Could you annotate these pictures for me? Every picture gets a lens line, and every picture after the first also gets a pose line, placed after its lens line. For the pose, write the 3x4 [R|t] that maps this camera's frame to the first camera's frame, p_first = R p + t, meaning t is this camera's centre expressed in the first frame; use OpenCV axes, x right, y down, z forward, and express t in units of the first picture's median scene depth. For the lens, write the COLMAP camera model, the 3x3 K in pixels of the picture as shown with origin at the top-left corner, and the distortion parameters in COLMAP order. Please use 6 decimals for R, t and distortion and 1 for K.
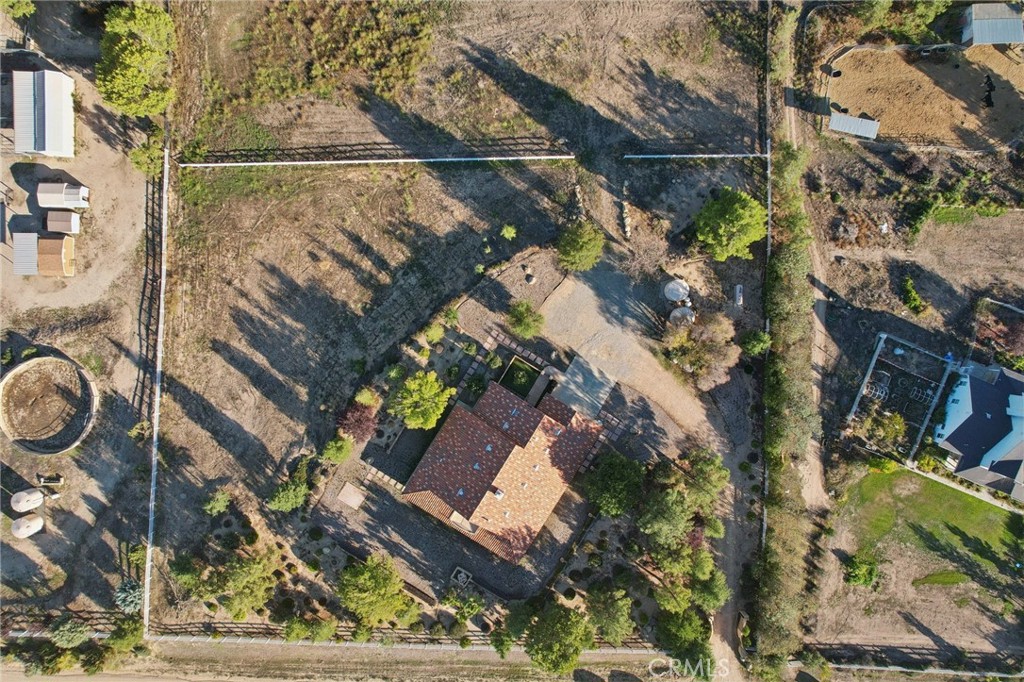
lens RADIAL K [[655.4, 0, 517.7], [0, 655.4, 338.1], [0, 0, 1]] dist [-0.067529, 0.058217]
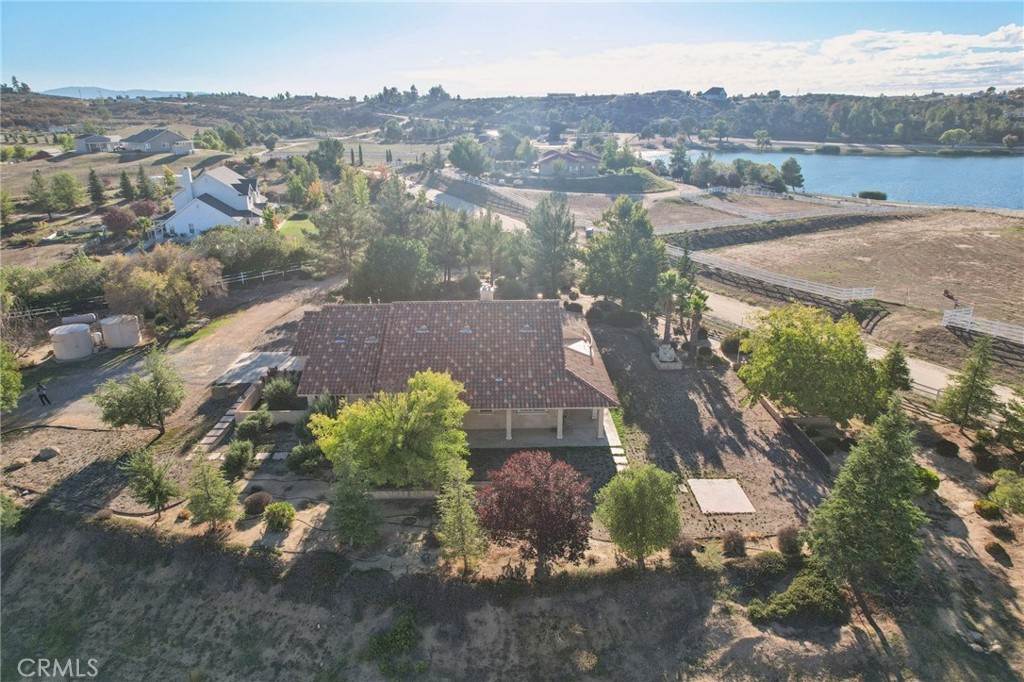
lens RADIAL K [[655.4, 0, 510.4], [0, 655.4, 338.2], [0, 0, 1]] dist [-0.067529, 0.058217]
pose [[-0.540157, -0.296952, 0.787433, -0.459025], [0.841247, -0.216234, 0.495527, -0.027734], [0.023122, 0.930087, 0.366611, 0.773038]]
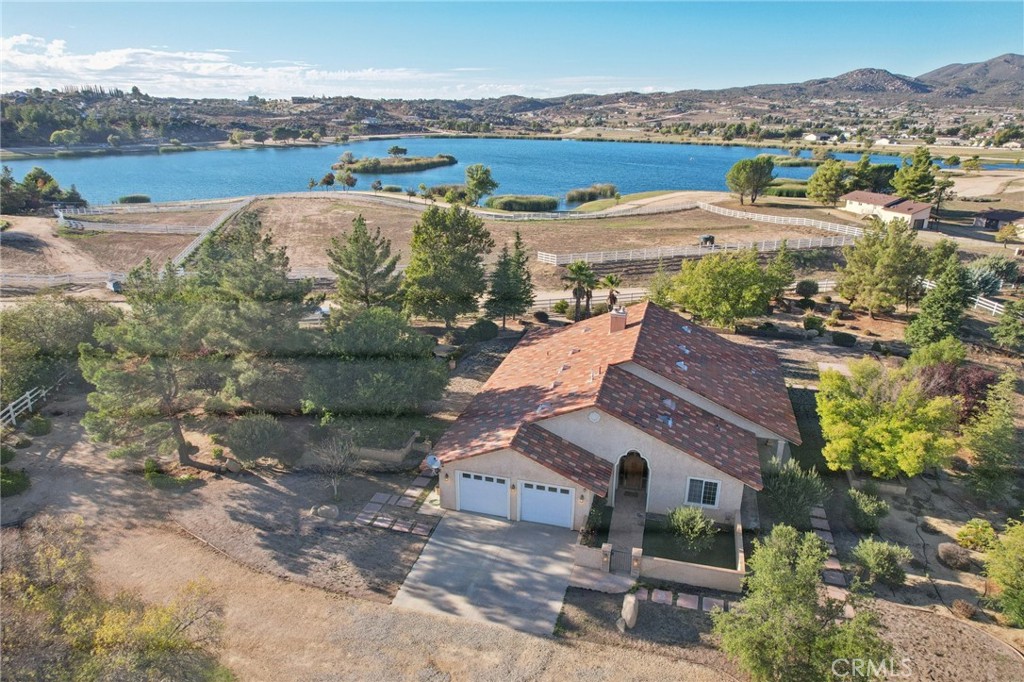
lens RADIAL K [[655.4, 0, 515.2], [0, 655.4, 347.3], [0, 0, 1]] dist [-0.067529, 0.058217]
pose [[-0.958455, 0.069258, -0.276708, 0.171654], [-0.282641, -0.361329, 0.888569, -0.170748], [-0.038442, 0.929863, 0.365893, 0.787069]]
